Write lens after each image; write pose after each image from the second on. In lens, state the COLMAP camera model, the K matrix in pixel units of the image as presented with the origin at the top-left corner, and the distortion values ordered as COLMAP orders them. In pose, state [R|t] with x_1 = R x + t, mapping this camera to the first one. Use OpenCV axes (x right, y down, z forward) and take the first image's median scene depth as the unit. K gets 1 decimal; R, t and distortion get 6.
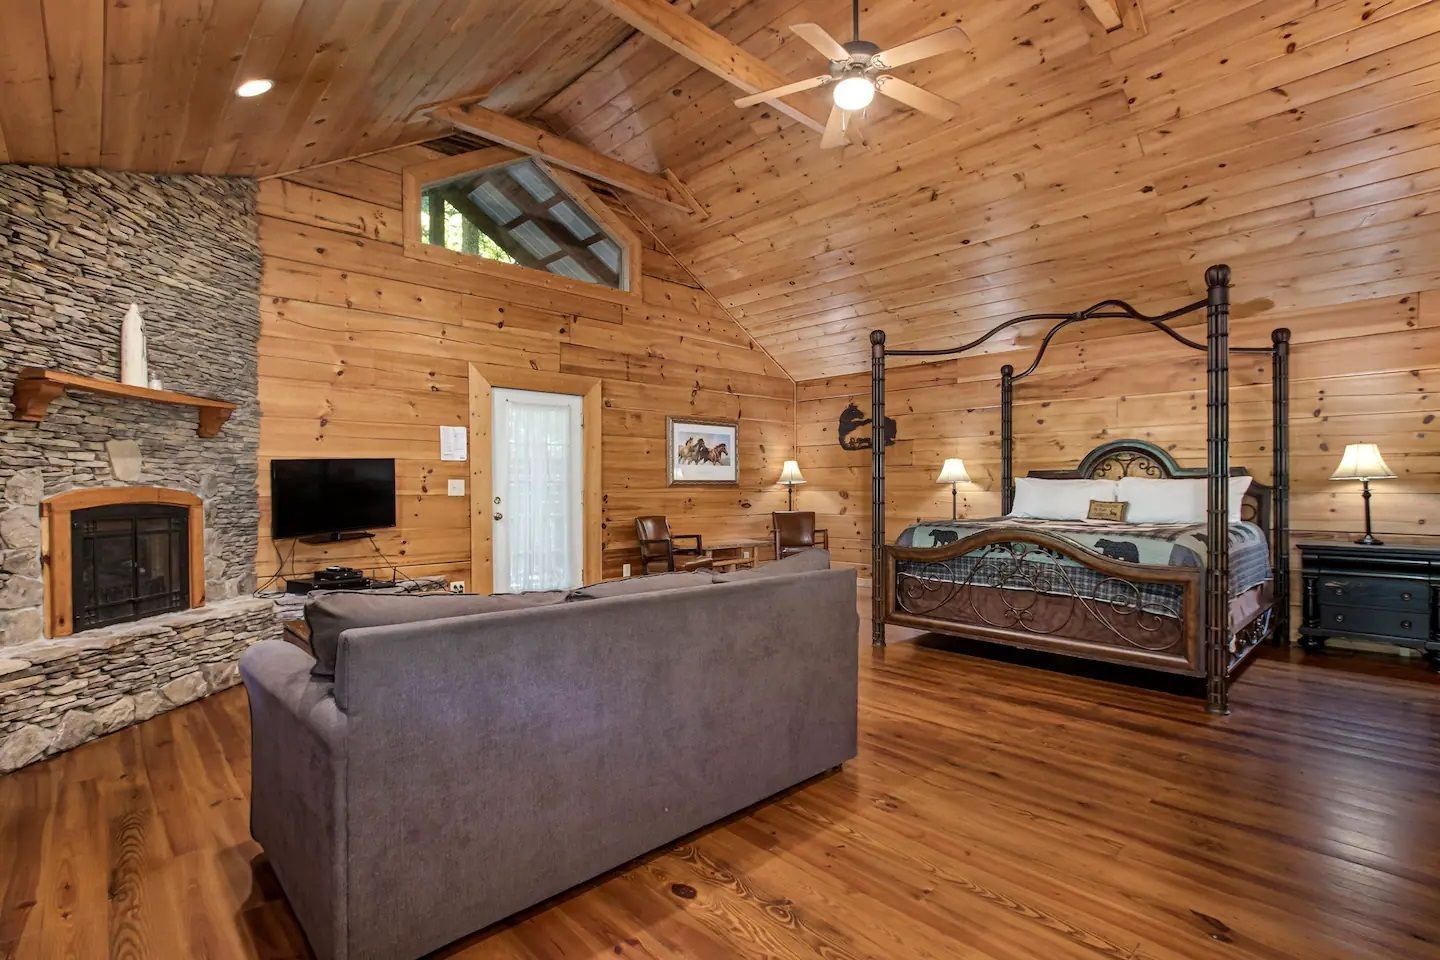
lens RADIAL K [[681.6, 0, 724.2], [0, 681.6, 488.9], [0, 0, 1]] dist [-0.004936, 0.004090]
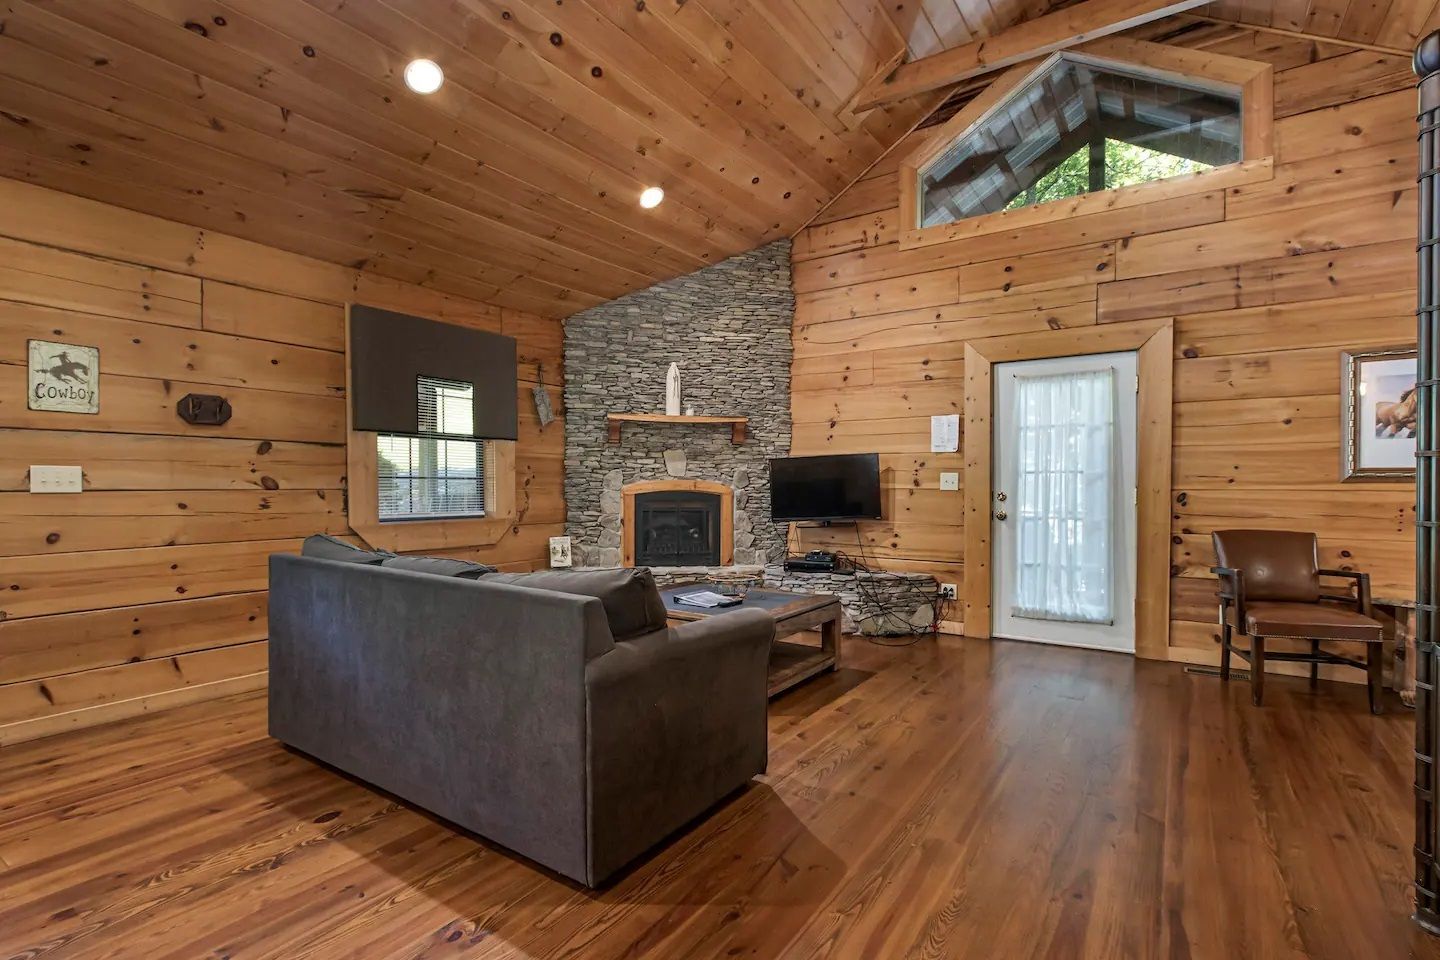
lens RADIAL K [[681.6, 0, 709.0], [0, 681.6, 485.9], [0, 0, 1]] dist [-0.004936, 0.004090]
pose [[0.209311, 0.007453, -0.977821, 0.487897], [-0.005798, 0.999963, 0.006380, 0.000181], [0.977832, 0.004334, 0.209346, 0.551767]]
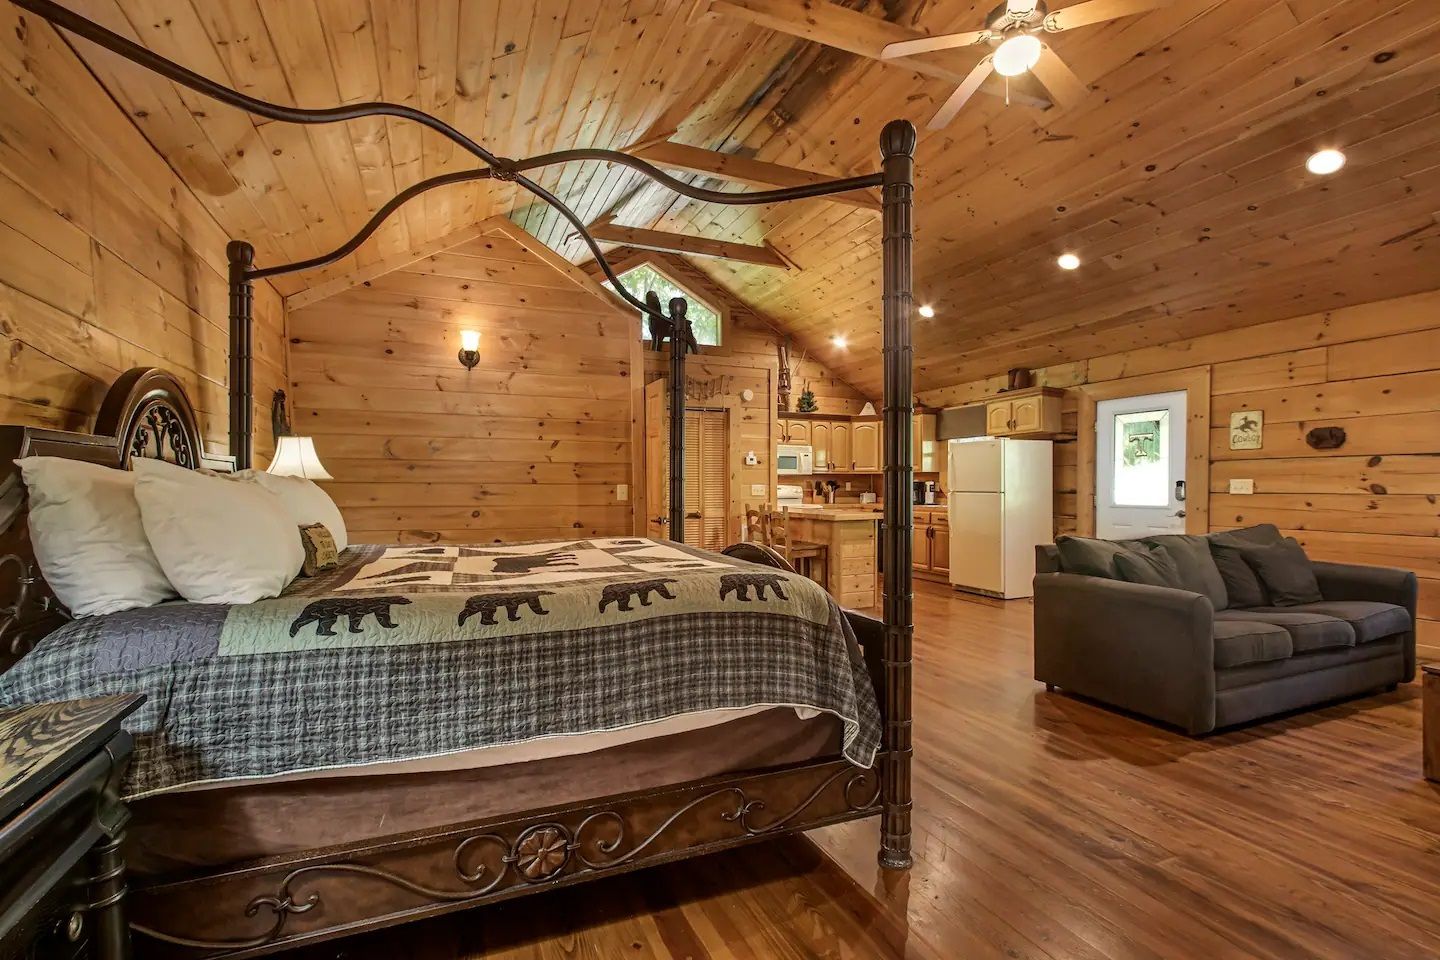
lens RADIAL K [[663.3, 0, 724.8], [0, 663.3, 488.4], [0, 0, 1]] dist [0.001546, -0.002133]
pose [[-0.937908, 0.003261, 0.346868, 0.181356], [0.005695, 0.999966, 0.005998, -0.007120], [-0.346837, 0.007601, -0.937895, 1.421911]]
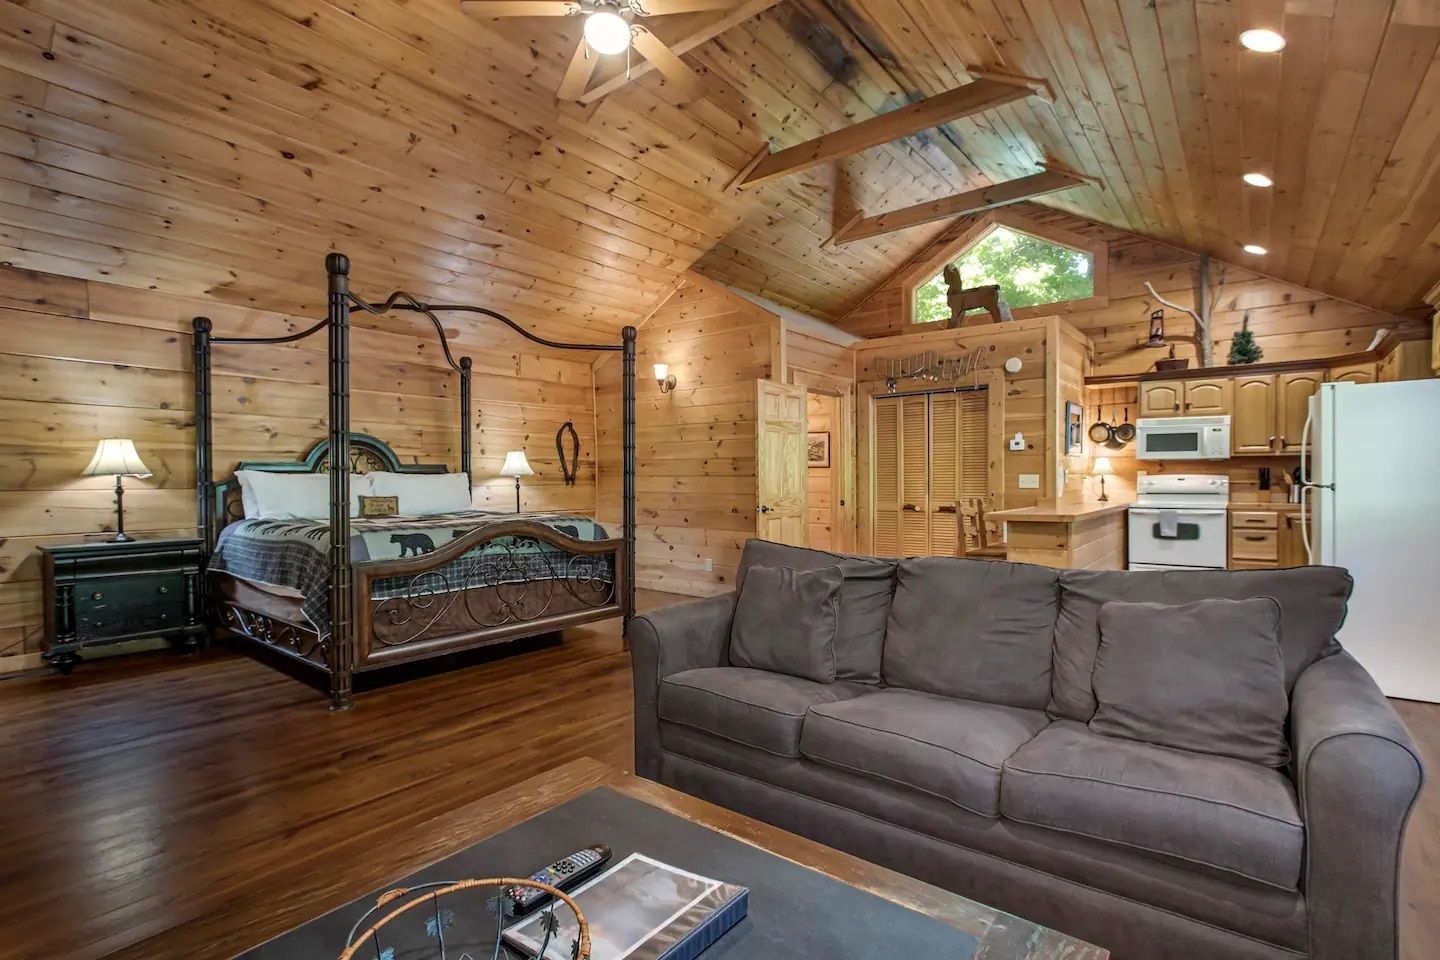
lens RADIAL K [[681.6, 0, 717.7], [0, 681.6, 489.7], [0, 0, 1]] dist [-0.004936, 0.004090]
pose [[-0.141696, -0.011276, 0.989846, -0.512611], [0.008807, 0.999881, 0.012651, 0.000504], [-0.989871, 0.010510, -0.141579, 0.714806]]
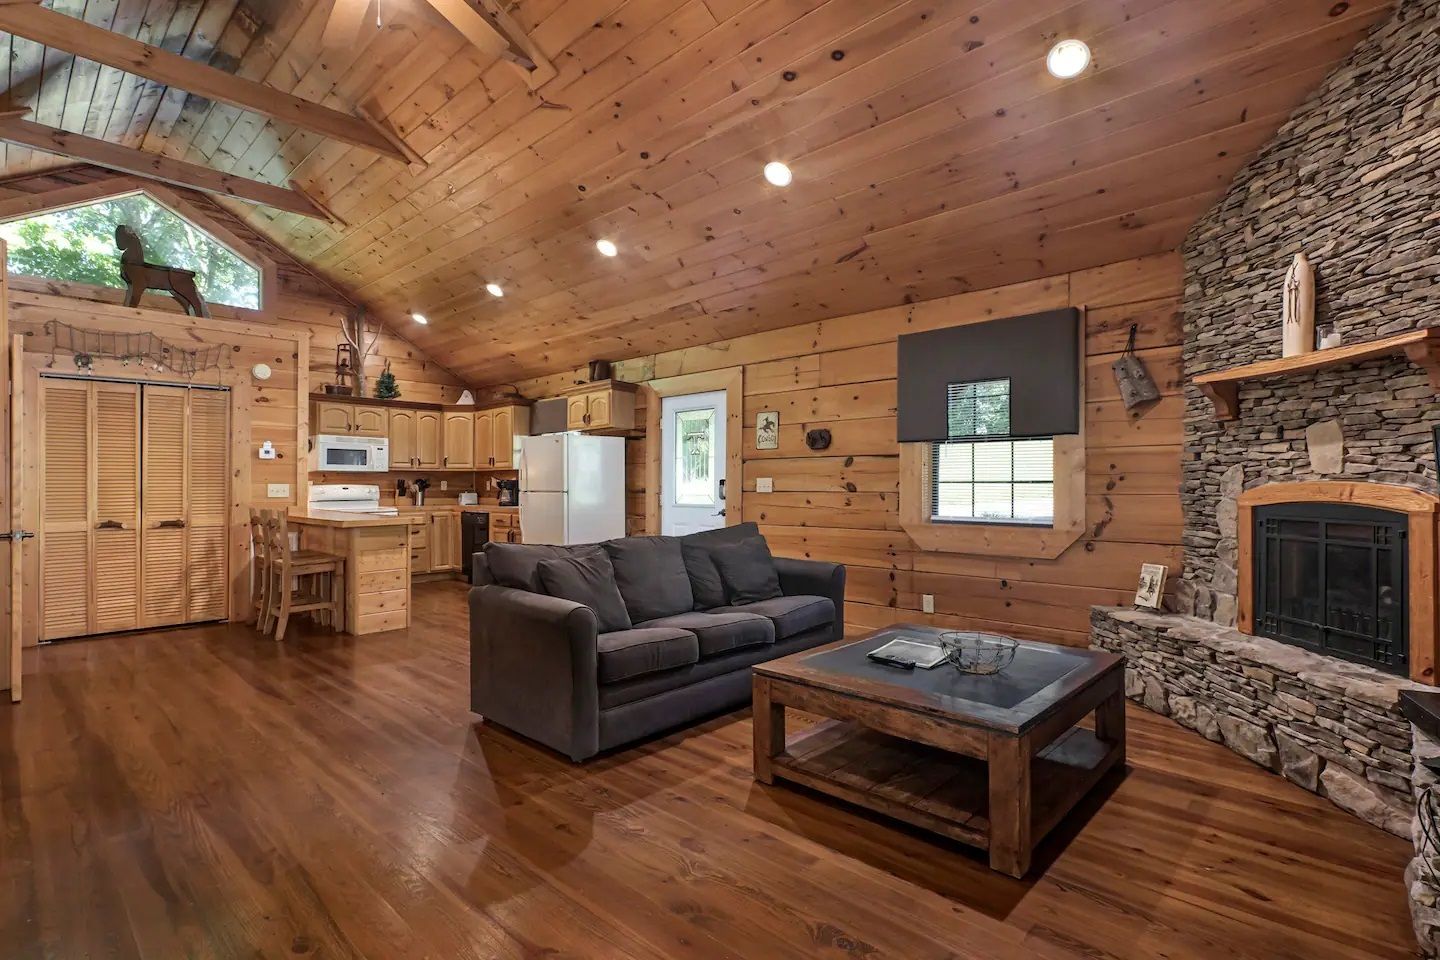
lens RADIAL K [[701.3, 0, 735.1], [0, 701.3, 475.8], [0, 0, 1]] dist [-0.045103, 0.012590]
pose [[-0.997640, 0.005858, -0.068410, -0.106930], [0.006455, 0.999943, -0.008508, -0.004997], [0.068356, -0.008929, -0.997621, 1.283026]]
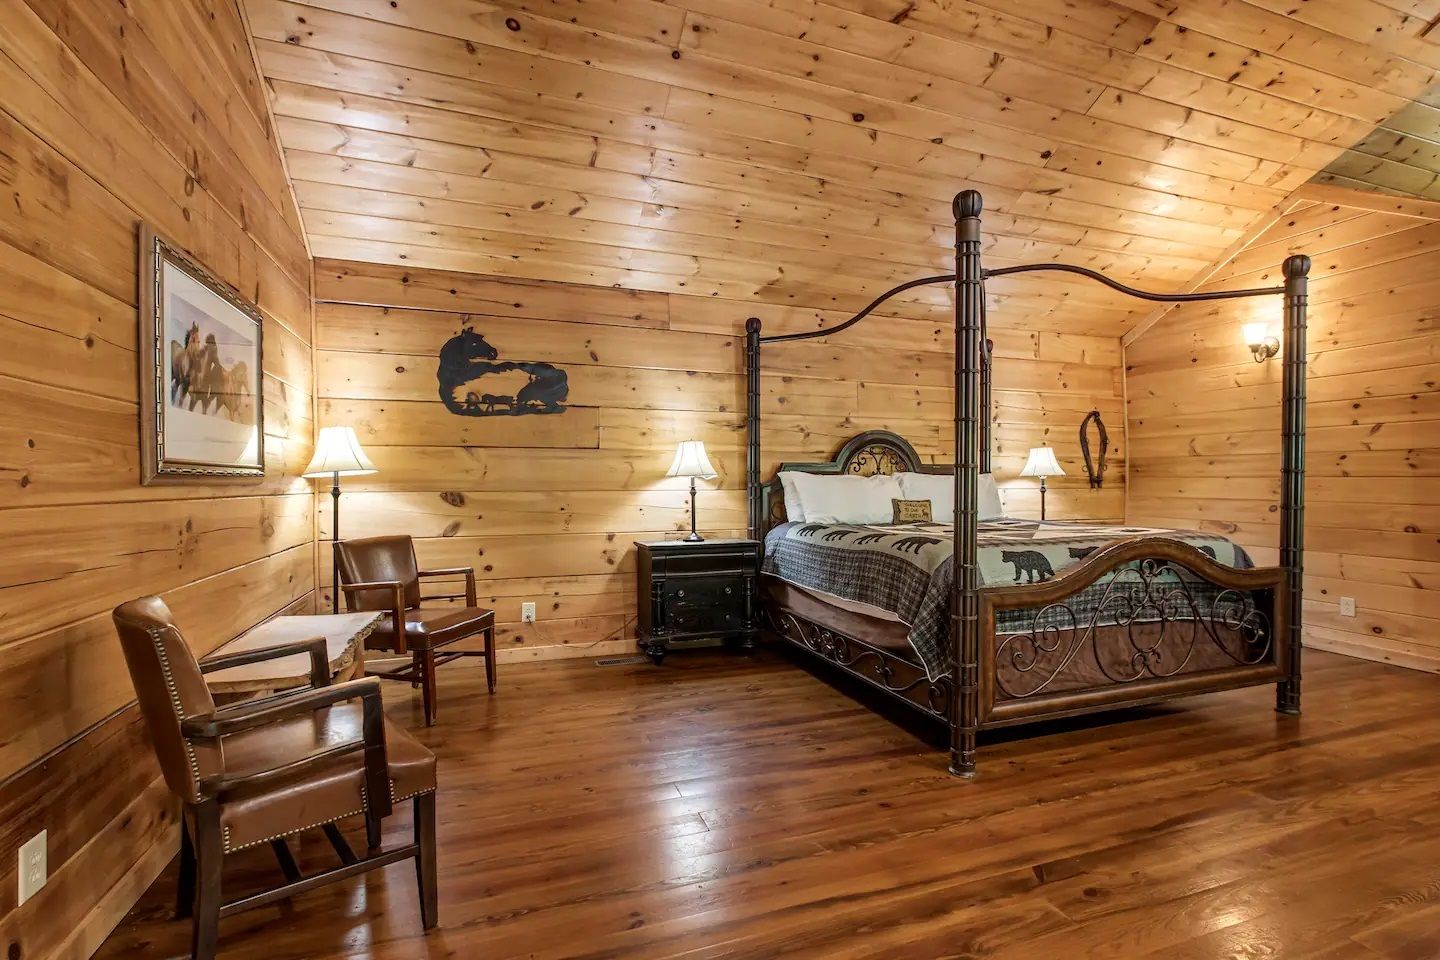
lens RADIAL K [[663.3, 0, 722.2], [0, 663.3, 490.2], [0, 0, 1]] dist [0.001546, -0.002133]
pose [[0.396866, -0.007685, 0.917844, -0.334749], [0.004362, 0.999969, 0.006487, -0.000918], [-0.917866, 0.001429, 0.396888, 0.963824]]
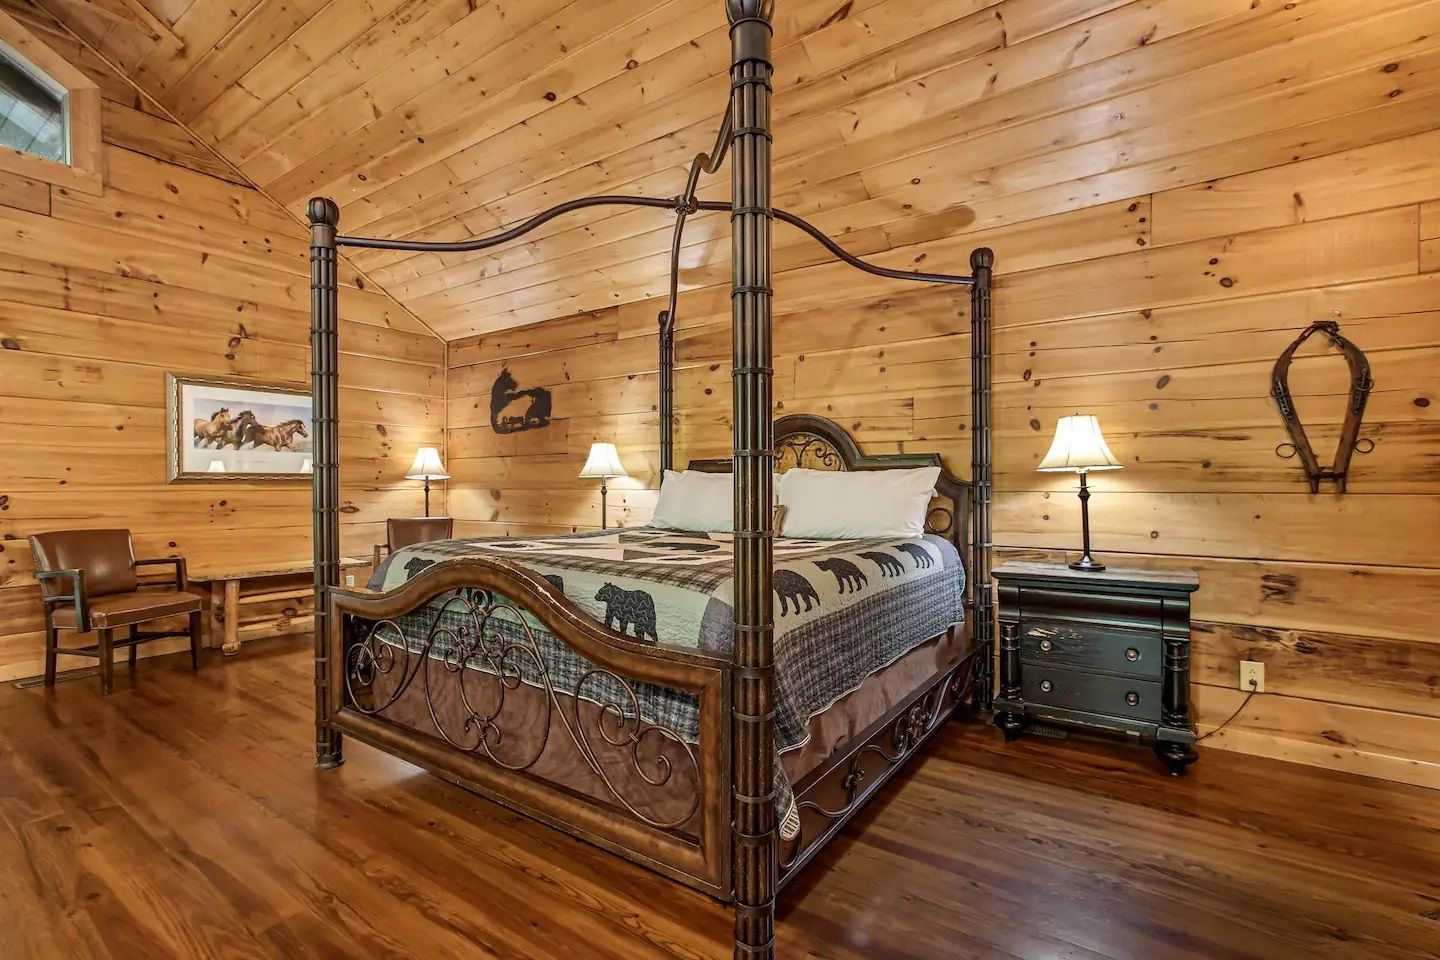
lens RADIAL K [[663.3, 0, 721.3], [0, 663.3, 488.3], [0, 0, 1]] dist [0.001546, -0.002133]
pose [[0.980386, -0.000046, 0.197087, 0.433017], [-0.000289, 0.999999, 0.001670, 0.001455], [-0.197087, -0.001695, 0.980385, 0.402663]]
